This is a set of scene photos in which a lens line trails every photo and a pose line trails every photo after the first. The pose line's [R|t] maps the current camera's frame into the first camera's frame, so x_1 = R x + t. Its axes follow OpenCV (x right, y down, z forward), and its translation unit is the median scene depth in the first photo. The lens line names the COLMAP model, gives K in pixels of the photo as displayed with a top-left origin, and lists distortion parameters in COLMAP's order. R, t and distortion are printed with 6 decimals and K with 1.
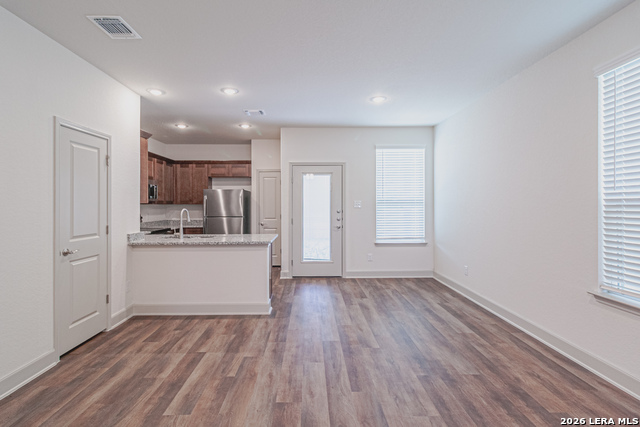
lens RADIAL K [[309.1, 0, 311.6], [0, 309.1, 202.3], [0, 0, 1]] dist [0.005218, 0.001009]
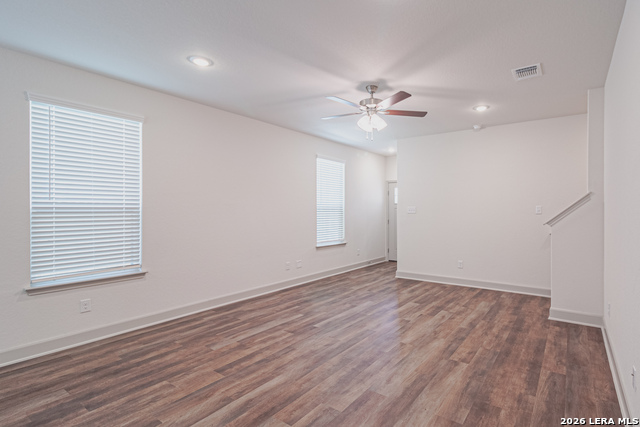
lens RADIAL K [[309.1, 0, 363.5], [0, 309.1, 213.3], [0, 0, 1]] dist [0.005218, 0.001009]
pose [[-0.828741, 0.001494, 0.559631, -0.541119], [0.000674, 0.999998, -0.001671, 0.011582], [-0.559632, -0.001007, -0.828740, 0.909703]]
